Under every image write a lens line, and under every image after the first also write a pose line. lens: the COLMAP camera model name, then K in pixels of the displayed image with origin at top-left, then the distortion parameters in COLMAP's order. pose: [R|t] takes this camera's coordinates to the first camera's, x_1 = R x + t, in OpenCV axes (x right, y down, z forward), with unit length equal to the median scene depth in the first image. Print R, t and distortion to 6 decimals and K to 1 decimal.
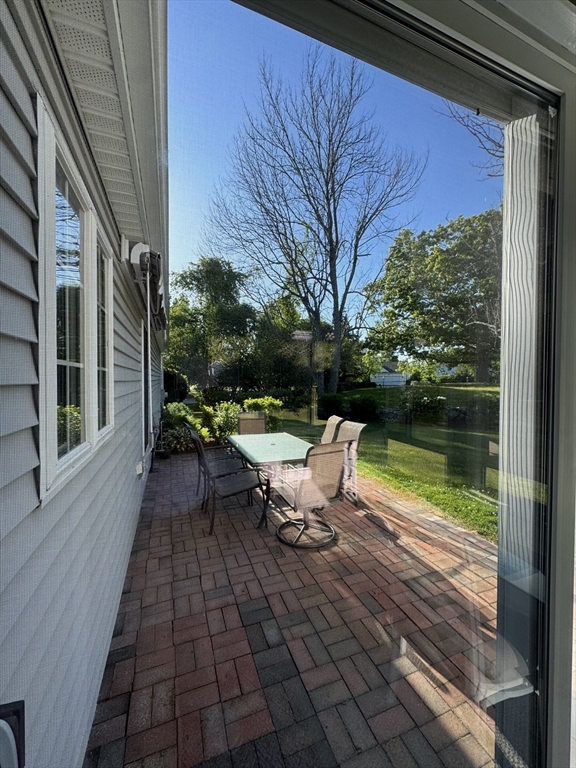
lens RADIAL K [[302.4, 0, 286.2], [0, 302.4, 383.1], [0, 0, 1]] dist [0.000127, 0.000520]
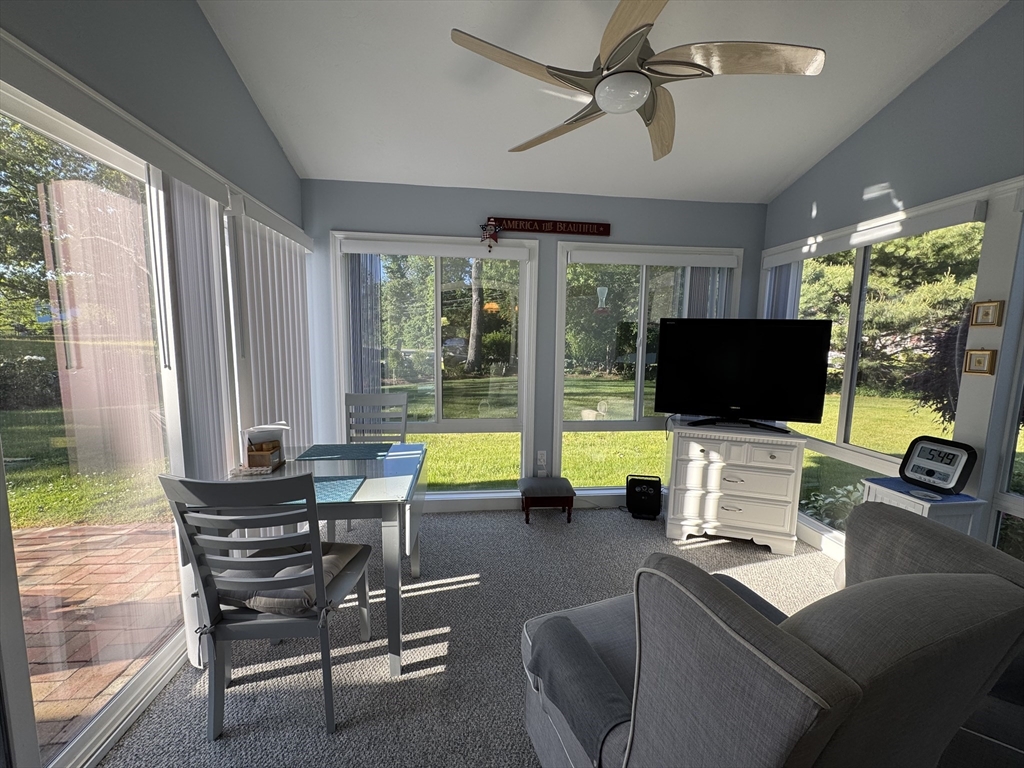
lens RADIAL K [[403.2, 0, 512.0], [0, 403.2, 384.0], [0, 0, 1]] dist [0.000127, 0.000520]
pose [[0.256278, -0.118375, 0.959327, -0.031454], [0.000282, 0.992482, 0.122391, 0.008965], [-0.966603, -0.031095, 0.254384, -0.301384]]
